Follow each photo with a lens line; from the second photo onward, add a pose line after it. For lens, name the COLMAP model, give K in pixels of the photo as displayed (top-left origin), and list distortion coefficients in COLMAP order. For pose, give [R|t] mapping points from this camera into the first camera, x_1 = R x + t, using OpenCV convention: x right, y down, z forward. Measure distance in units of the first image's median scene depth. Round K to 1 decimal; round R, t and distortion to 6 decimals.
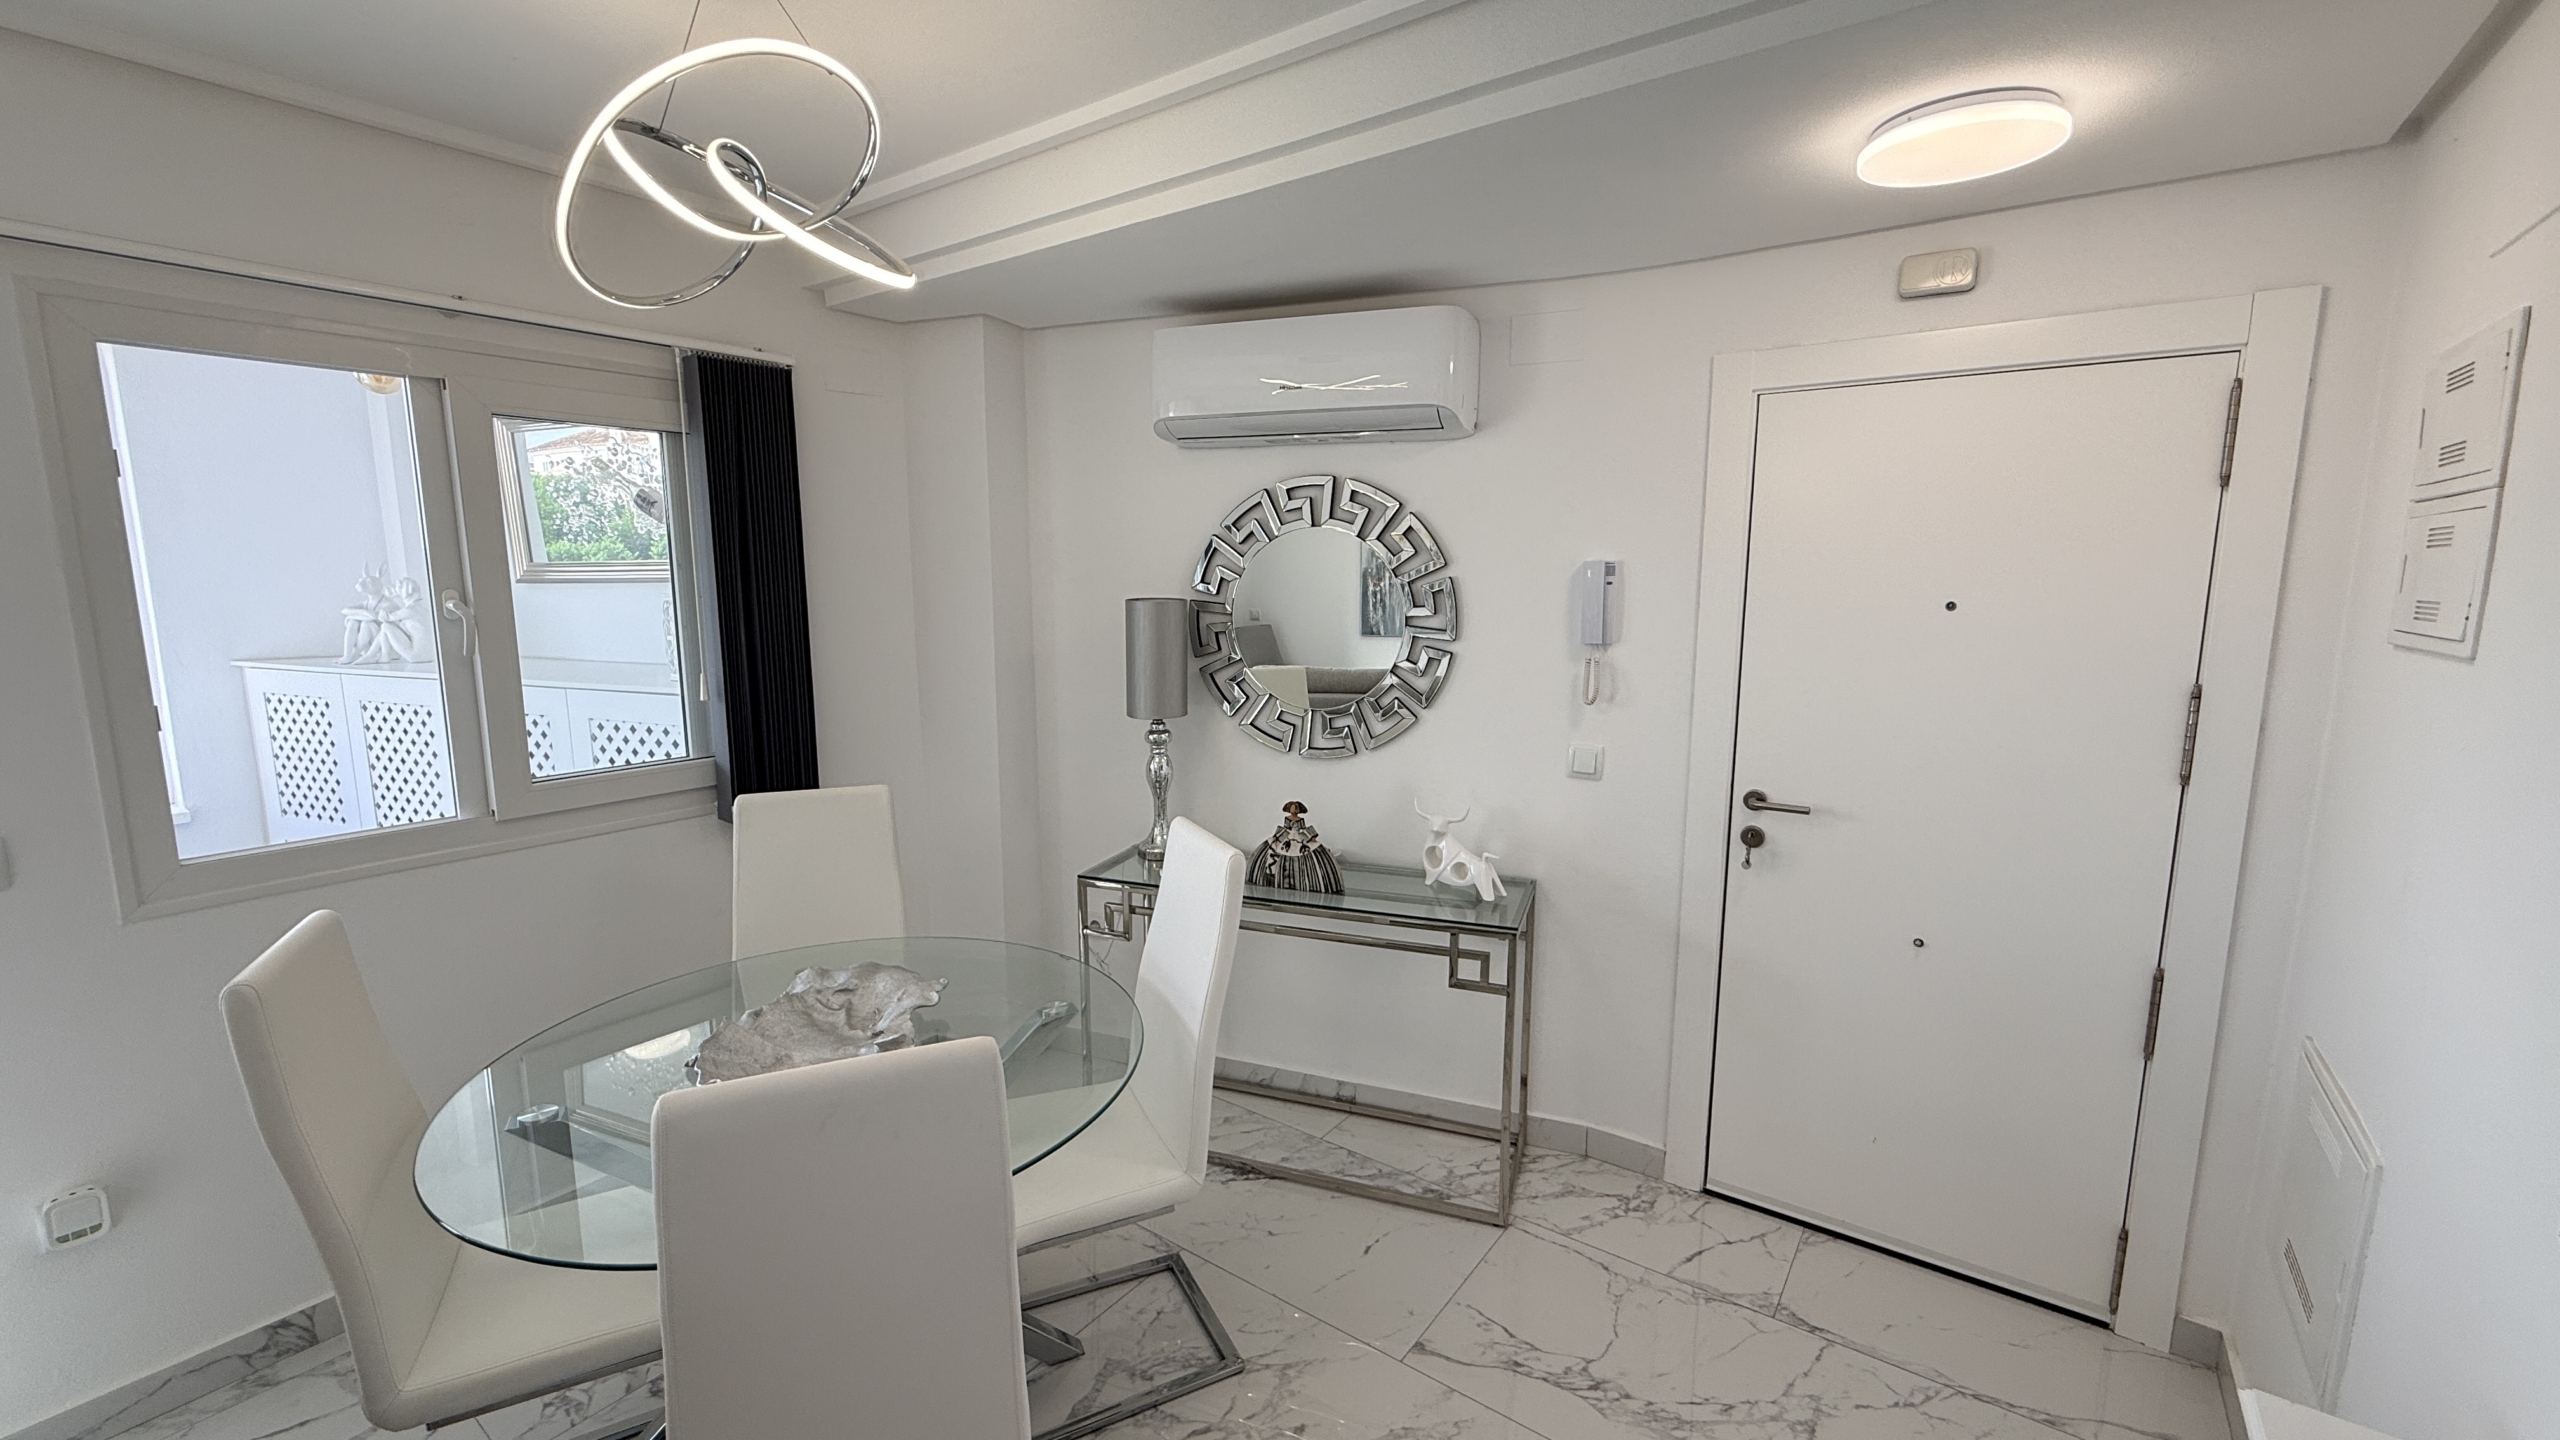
lens RADIAL K [[1025.6, 0, 1281.4], [0, 1025.6, 722.0], [0, 0, 1]] dist [-0.002188, 0.000108]
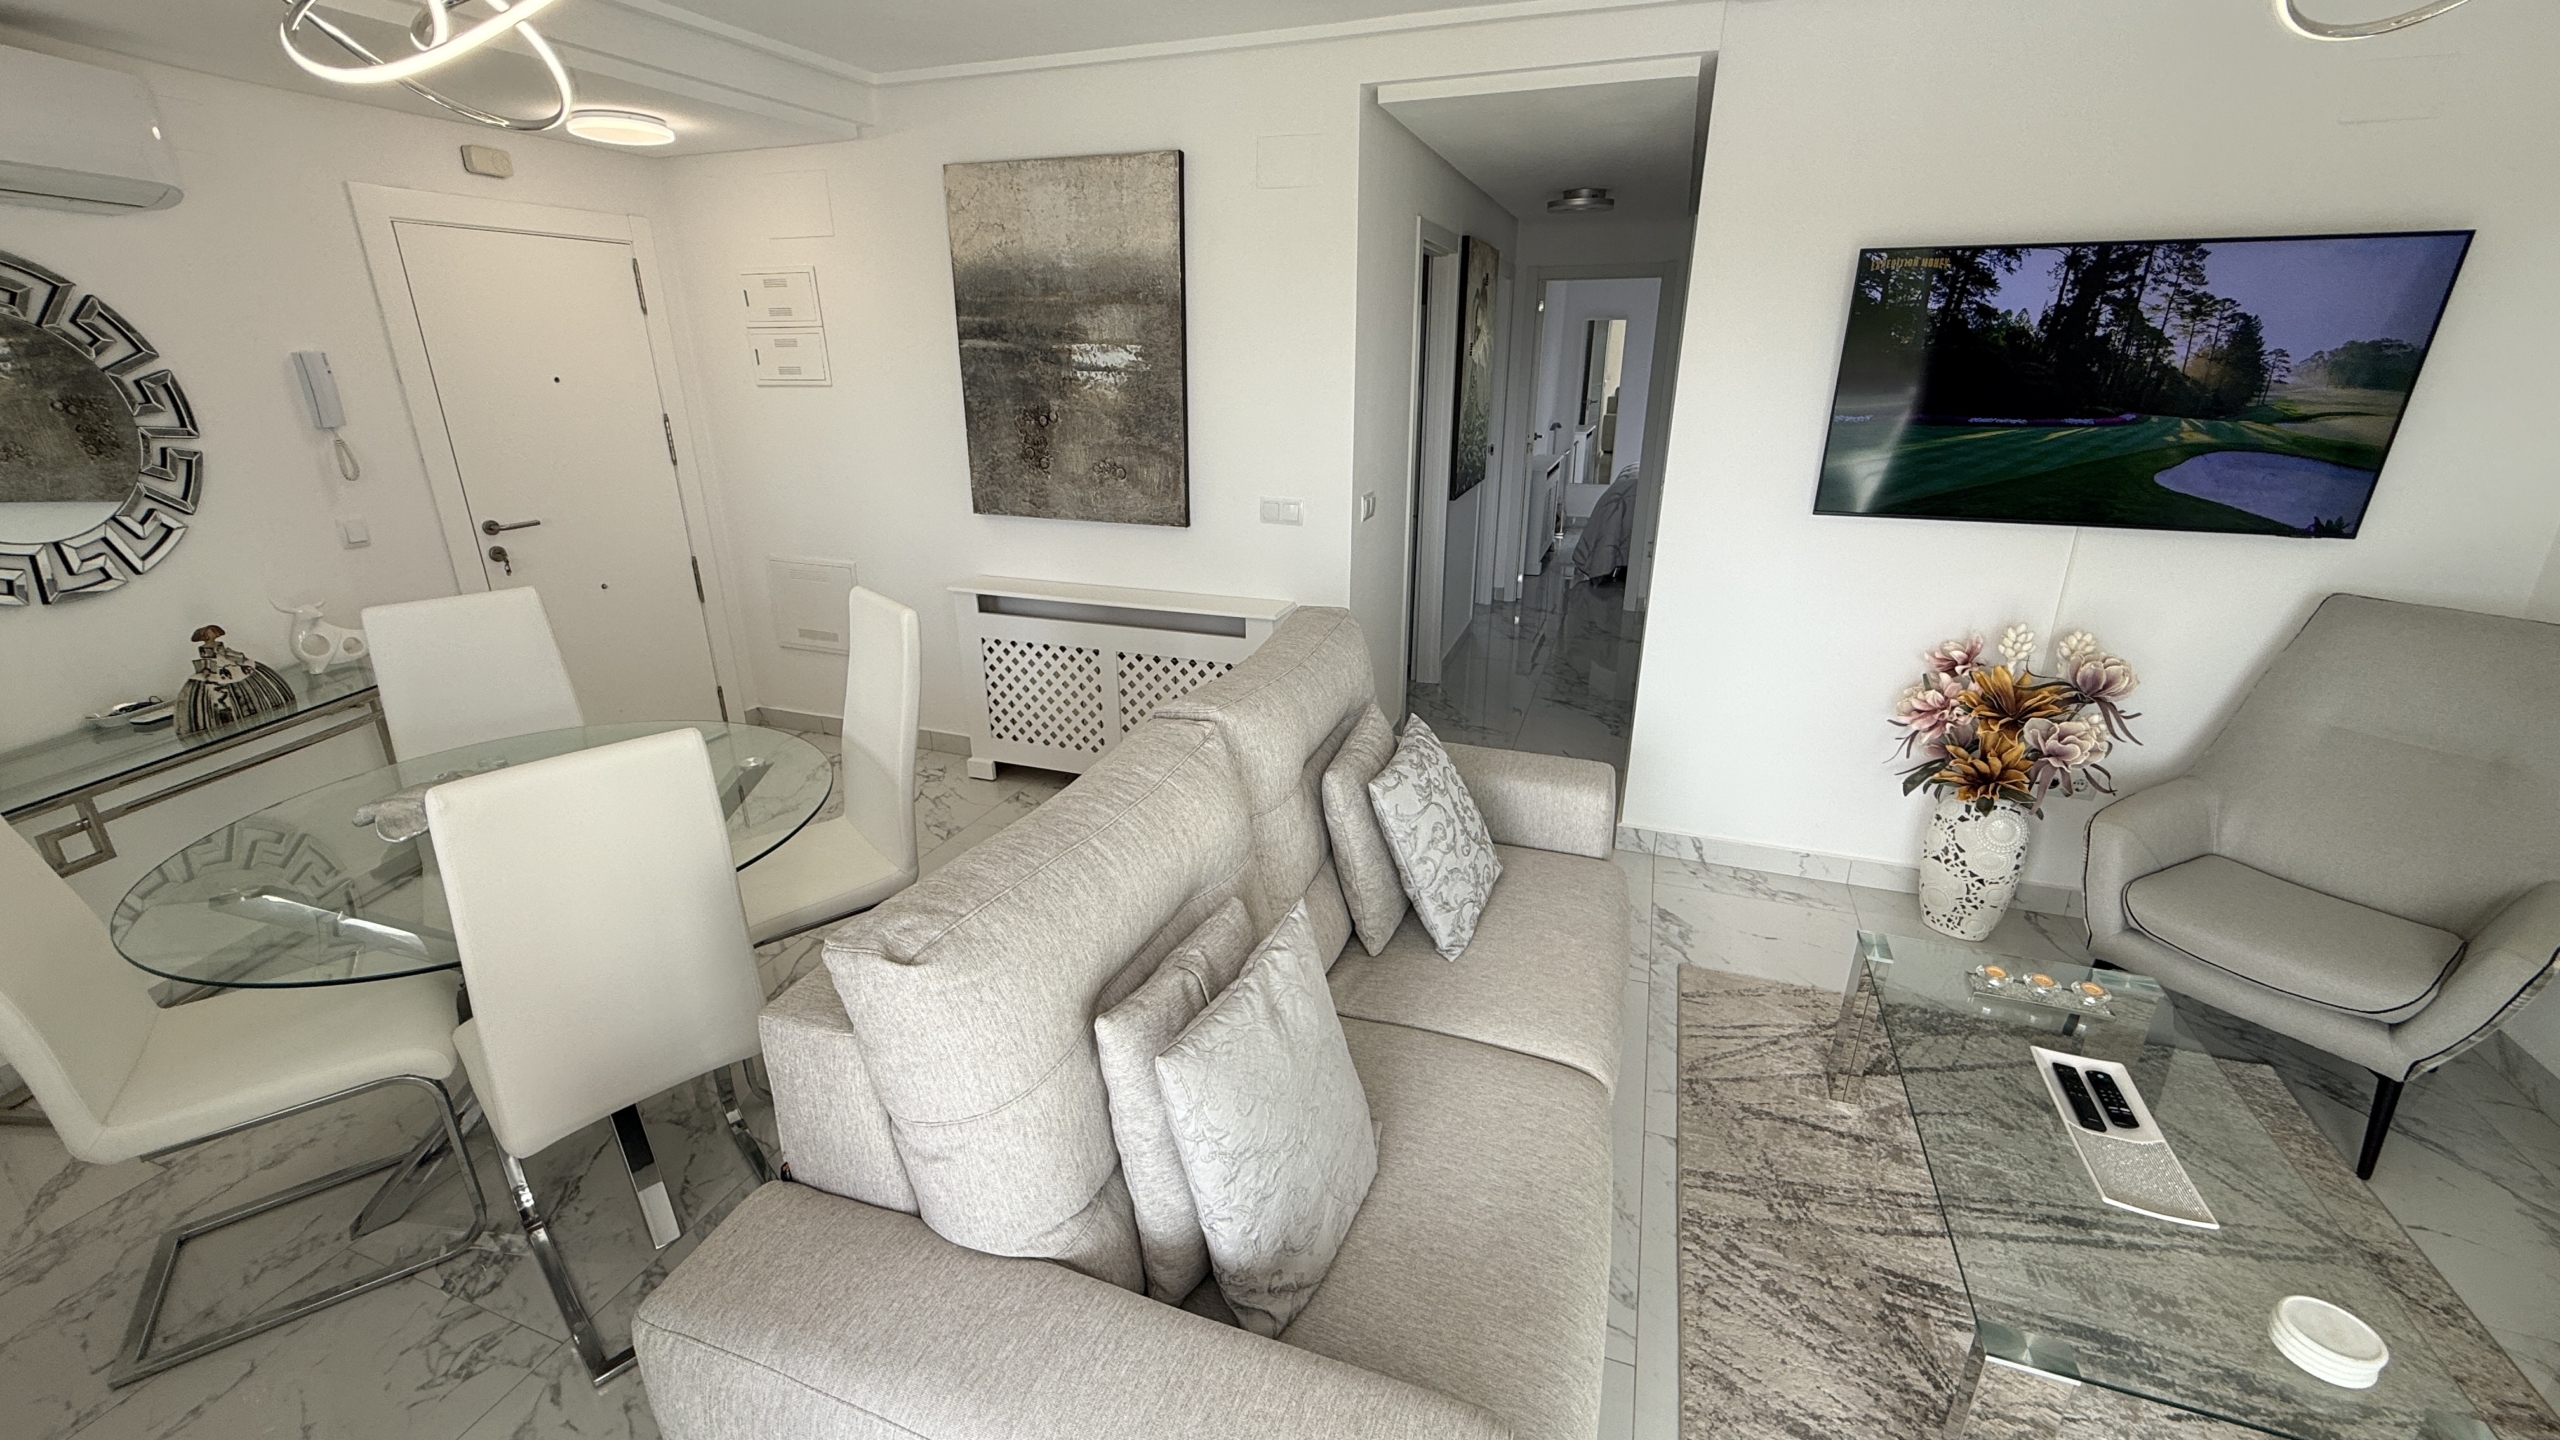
lens RADIAL K [[1025.6, 0, 1279.6], [0, 1025.6, 723.7], [0, 0, 1]] dist [-0.002188, 0.000108]
pose [[-0.286728, -0.328147, 0.900059, -1.154117], [0.147938, 0.913072, 0.380019, -0.051171], [-0.946521, 0.242115, -0.213258, 0.311725]]
